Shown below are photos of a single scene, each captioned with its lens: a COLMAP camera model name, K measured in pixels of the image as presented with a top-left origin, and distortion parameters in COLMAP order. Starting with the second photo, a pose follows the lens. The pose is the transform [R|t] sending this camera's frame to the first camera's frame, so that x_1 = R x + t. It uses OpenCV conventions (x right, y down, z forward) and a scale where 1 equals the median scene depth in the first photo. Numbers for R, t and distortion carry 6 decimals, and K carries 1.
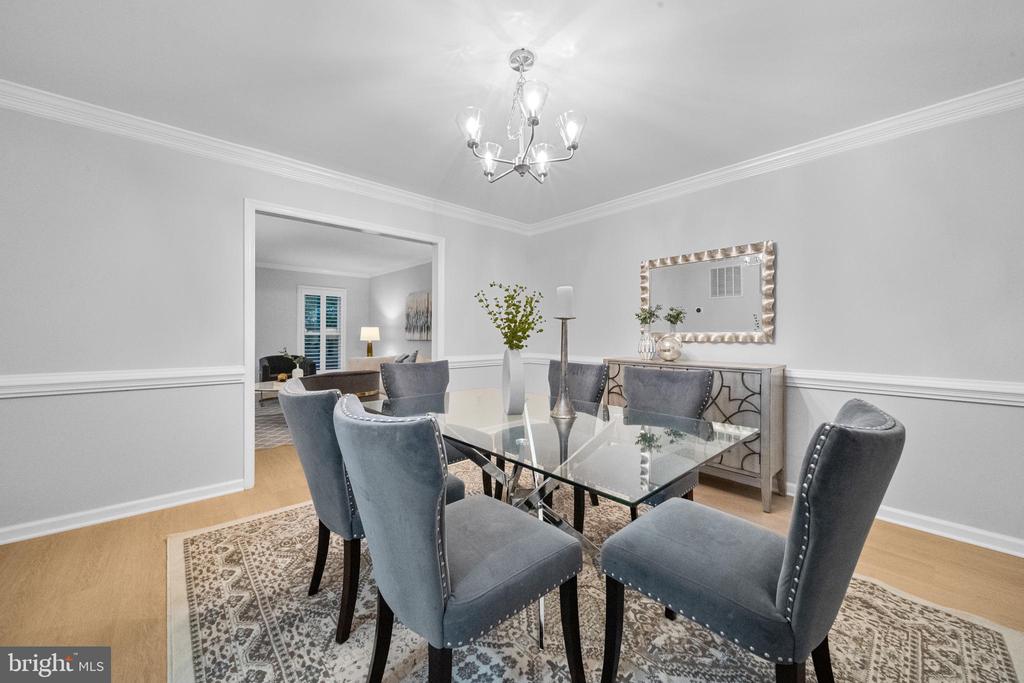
lens RADIAL K [[370.9, 0, 509.9], [0, 370.9, 333.1], [0, 0, 1]] dist [-0.000385, -0.000004]
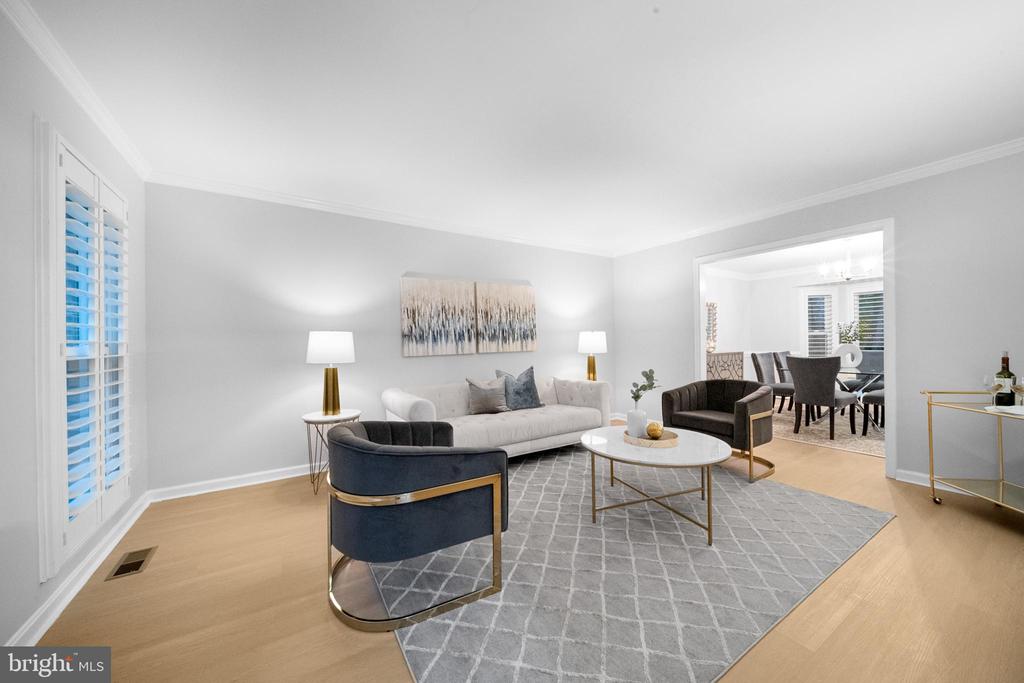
lens RADIAL K [[370.9, 0, 513.0], [0, 370.9, 345.2], [0, 0, 1]] dist [-0.000385, -0.000004]
pose [[0.158727, -0.001944, 0.987321, -0.730057], [0.025969, 0.999660, -0.002207, 0.005941], [-0.986981, 0.025990, 0.158724, 0.709338]]
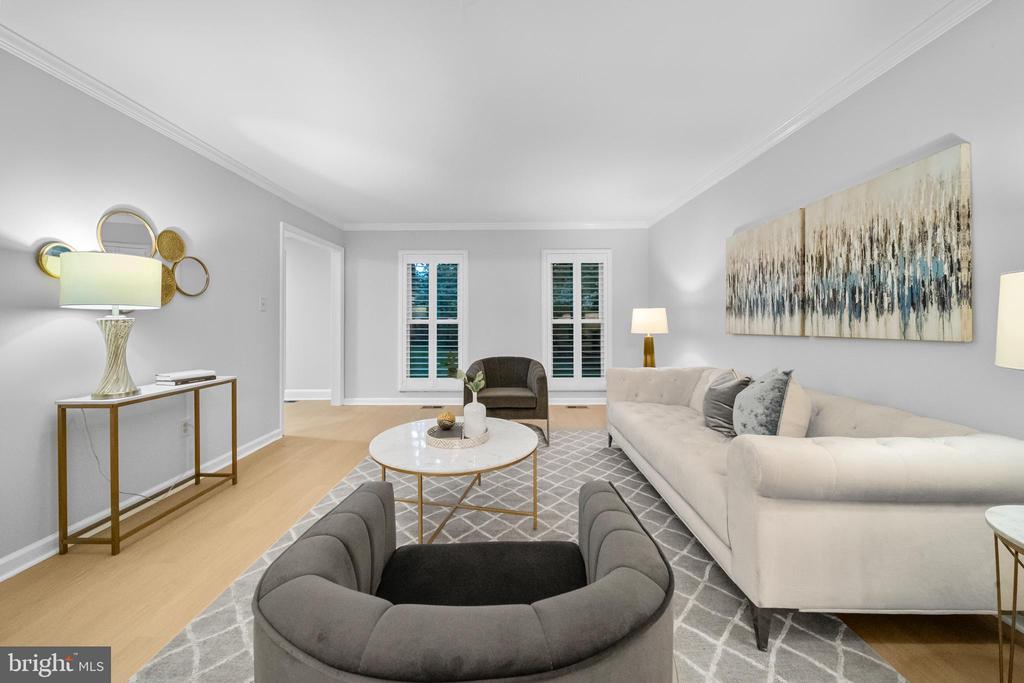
lens RADIAL K [[370.9, 0, 501.9], [0, 370.9, 315.2], [0, 0, 1]] dist [-0.000385, -0.000004]
pose [[0.725784, -0.018274, -0.687680, -0.159307], [0.007681, 0.999800, -0.018461, 0.001834], [0.687879, 0.008116, 0.725780, 0.455613]]
